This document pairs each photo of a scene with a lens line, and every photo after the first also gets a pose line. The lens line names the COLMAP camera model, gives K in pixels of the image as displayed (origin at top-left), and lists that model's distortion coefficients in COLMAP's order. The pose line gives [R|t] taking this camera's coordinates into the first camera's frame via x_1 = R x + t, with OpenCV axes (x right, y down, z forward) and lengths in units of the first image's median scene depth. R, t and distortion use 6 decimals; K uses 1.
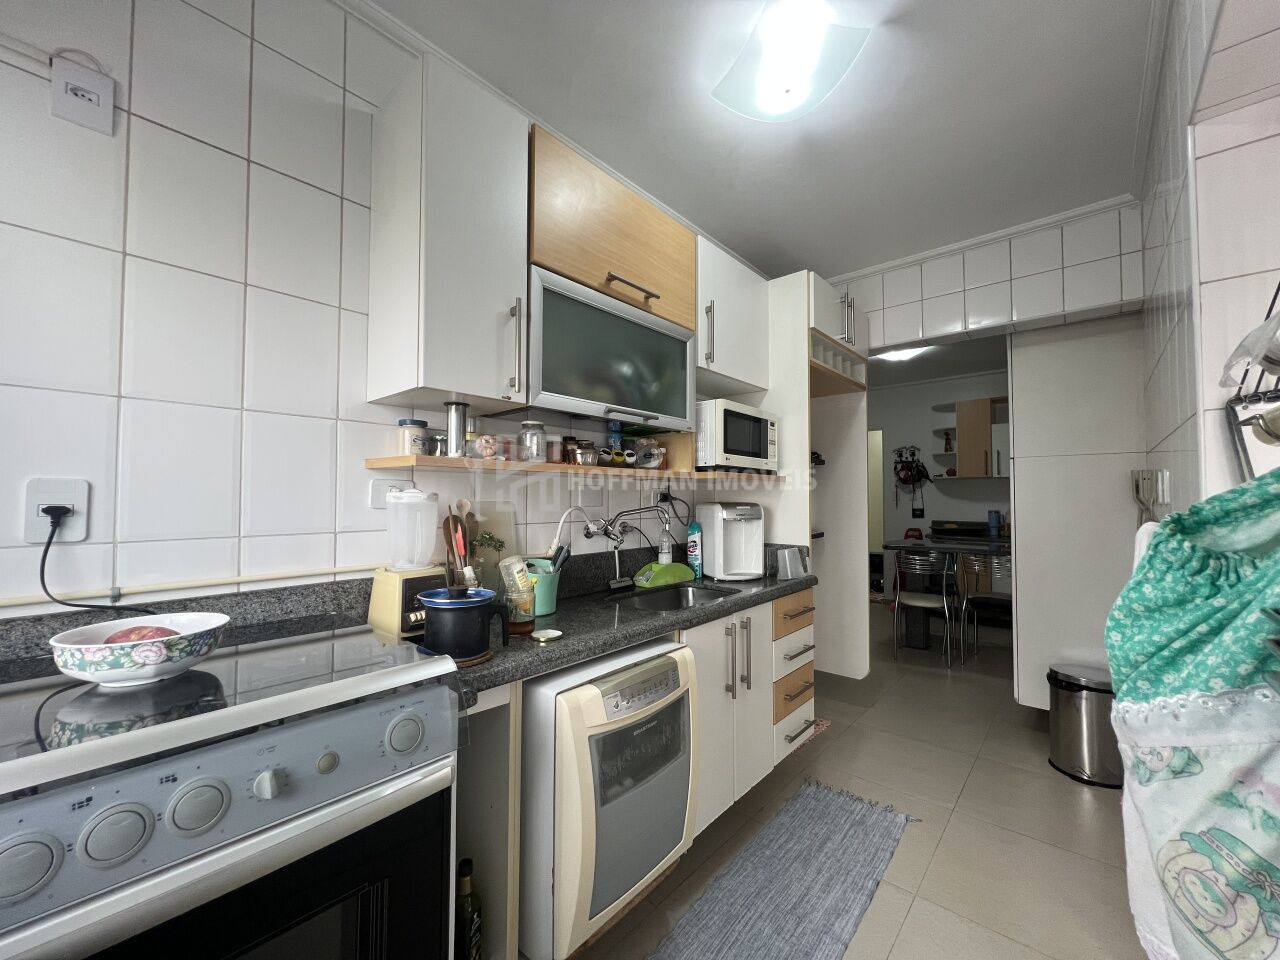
lens RADIAL K [[509.6, 0, 640.0], [0, 509.6, 482.1], [0, 0, 1]] dist [-0.000369, 0.000032]
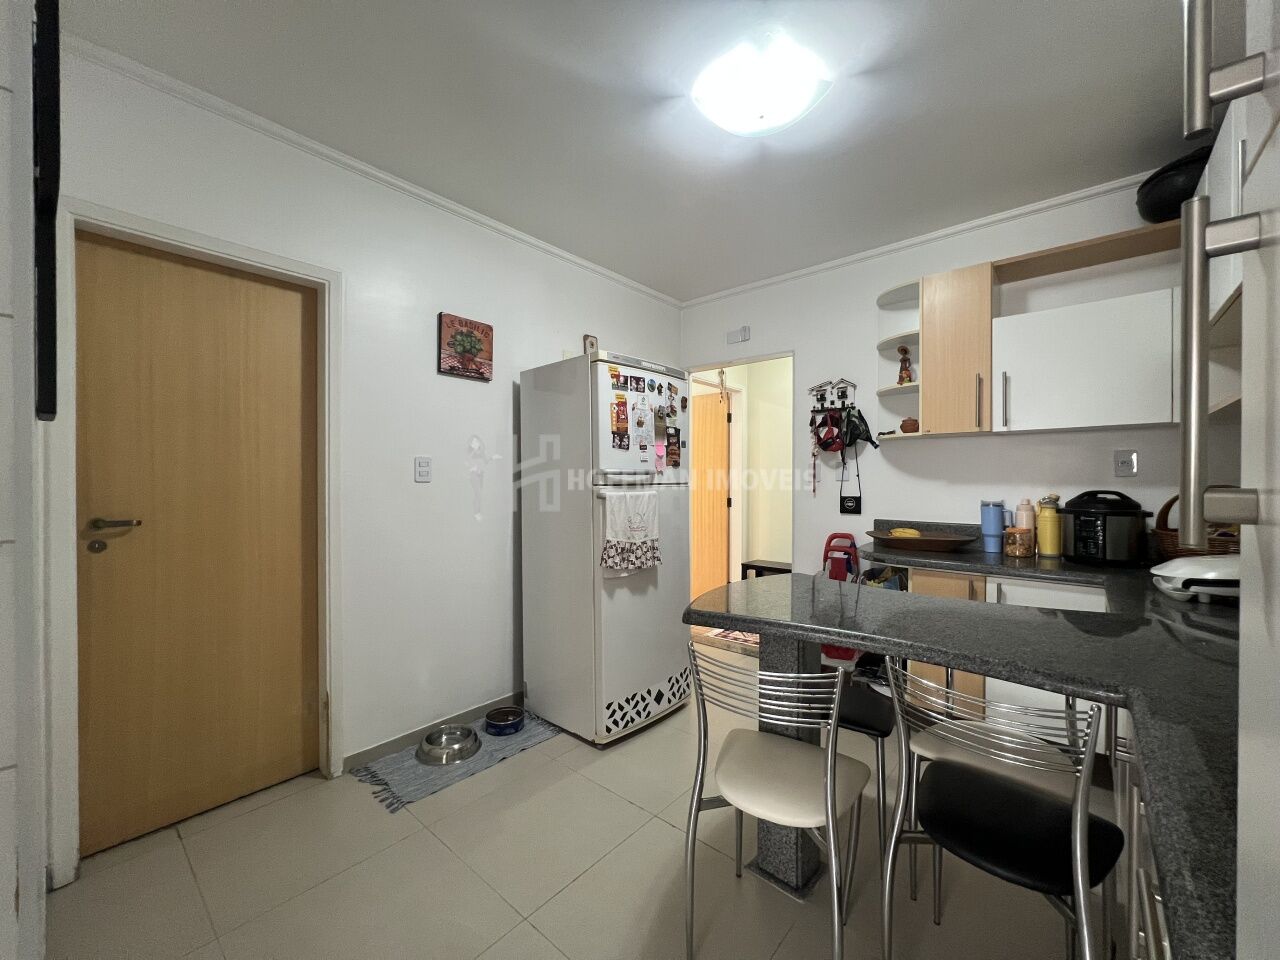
lens RADIAL K [[509.6, 0, 640.0], [0, 509.6, 482.1], [0, 0, 1]] dist [-0.000369, 0.000032]
pose [[0.999923, -0.000410, 0.012376, 0.322194], [-0.000034, 0.999356, 0.035889, 0.017898], [-0.012383, -0.035886, 0.999279, 0.475173]]
